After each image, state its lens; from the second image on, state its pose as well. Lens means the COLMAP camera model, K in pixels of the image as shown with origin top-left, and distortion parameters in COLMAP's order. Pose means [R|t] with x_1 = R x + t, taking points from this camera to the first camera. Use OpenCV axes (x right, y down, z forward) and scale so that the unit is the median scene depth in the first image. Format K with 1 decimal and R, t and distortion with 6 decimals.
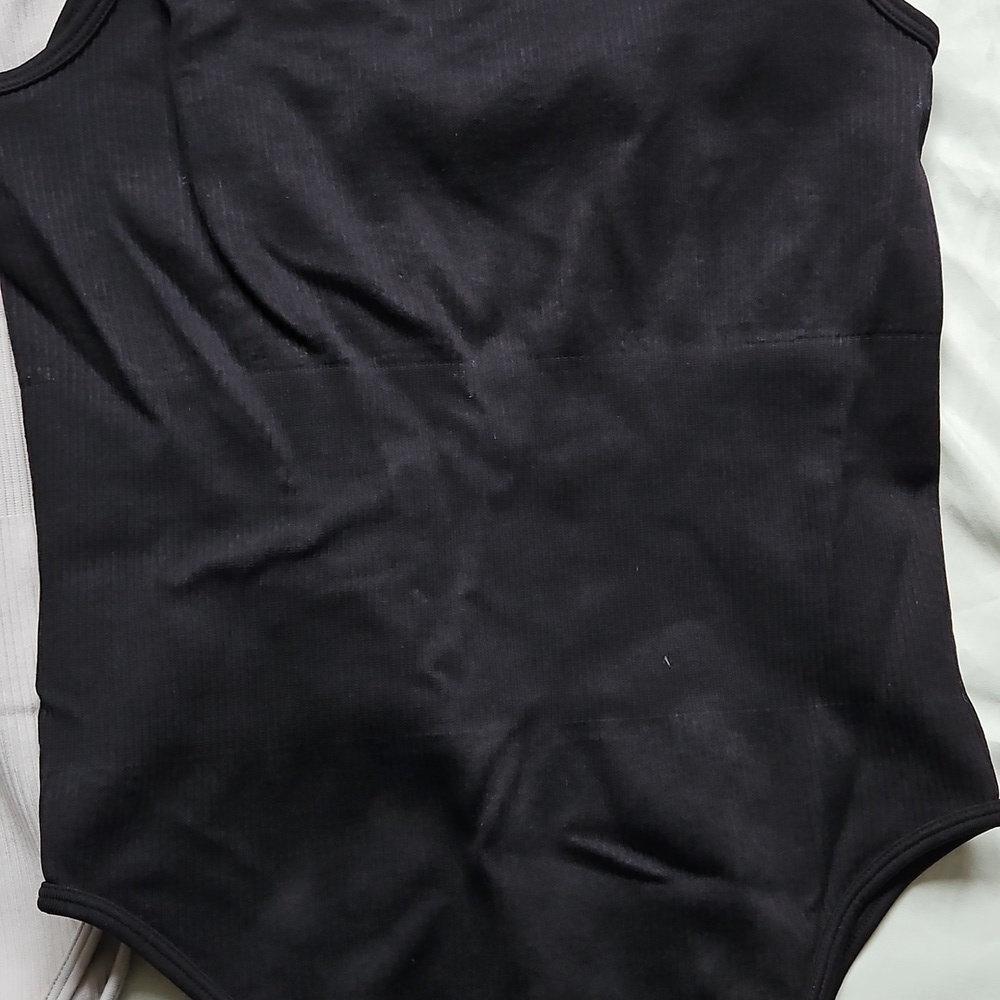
lens RADIAL K [[1416.8, 0, 483.5], [0, 1416.8, 500.2], [0, 0, 1]] dist [0.025963, -0.021461]
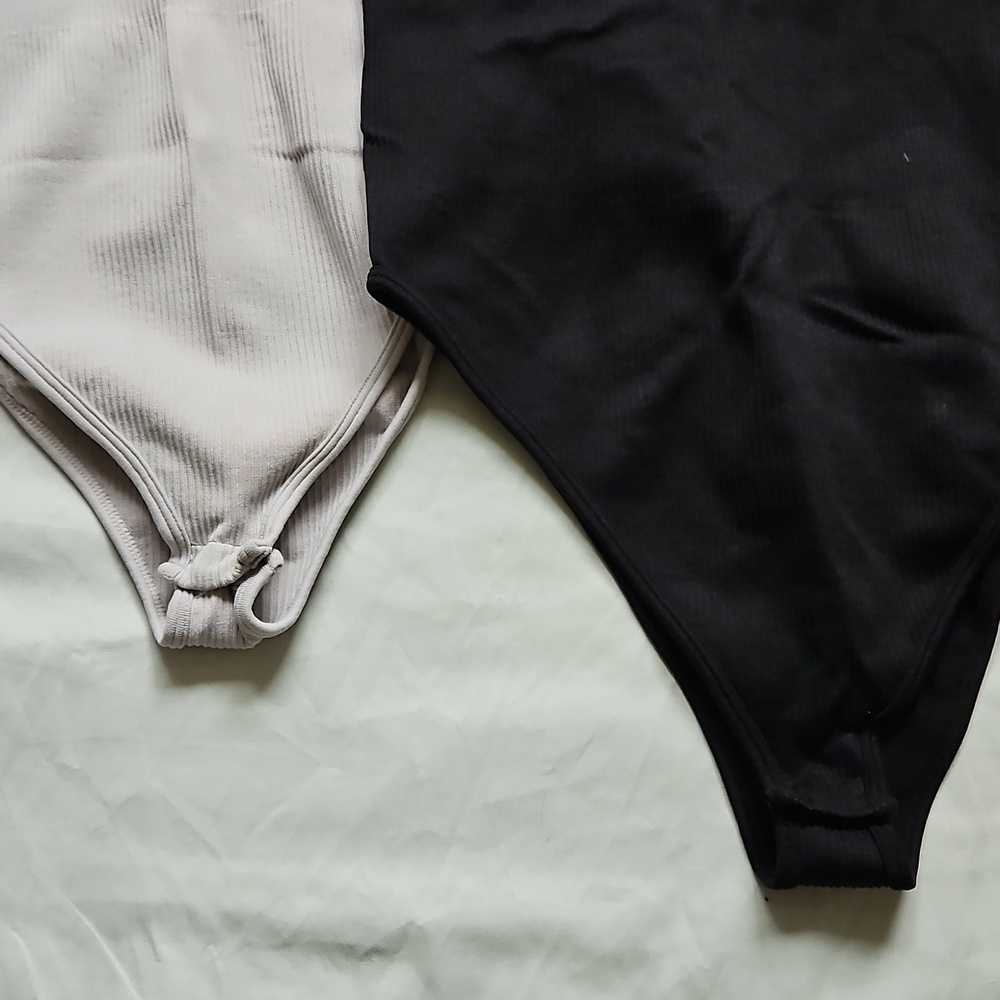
lens RADIAL K [[1416.8, 0, 483.5], [0, 1416.8, 500.2], [0, 0, 1]] dist [0.025963, -0.021461]
pose [[0.997402, 0.039806, -0.060039, -0.128774], [-0.042025, 0.998462, -0.036168, 0.453887], [0.058507, 0.038598, 0.997541, -0.128997]]
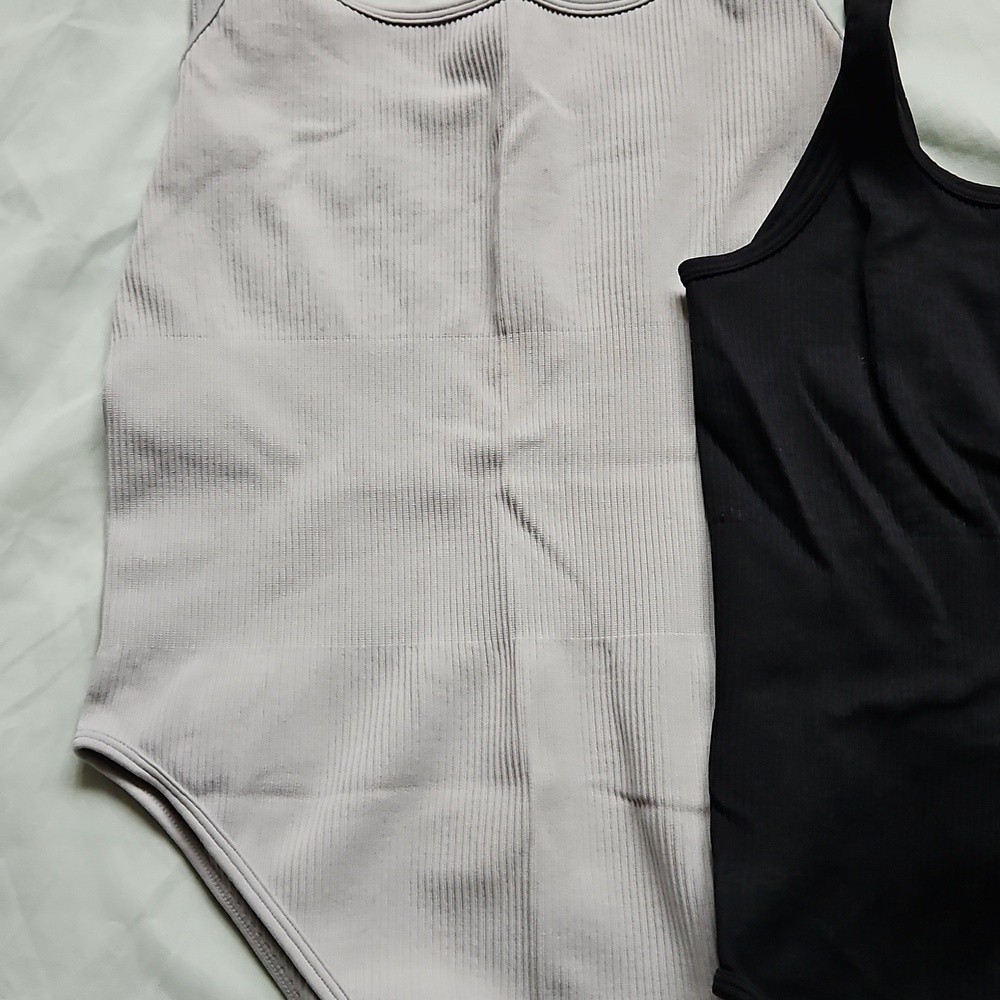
lens RADIAL K [[1416.8, 0, 483.5], [0, 1416.8, 500.2], [0, 0, 1]] dist [0.025963, -0.021461]
pose [[0.981636, 0.120257, -0.148084, -0.338293], [-0.137092, 0.984514, -0.109259, 0.051384], [0.132651, 0.127553, 0.982921, -0.143396]]
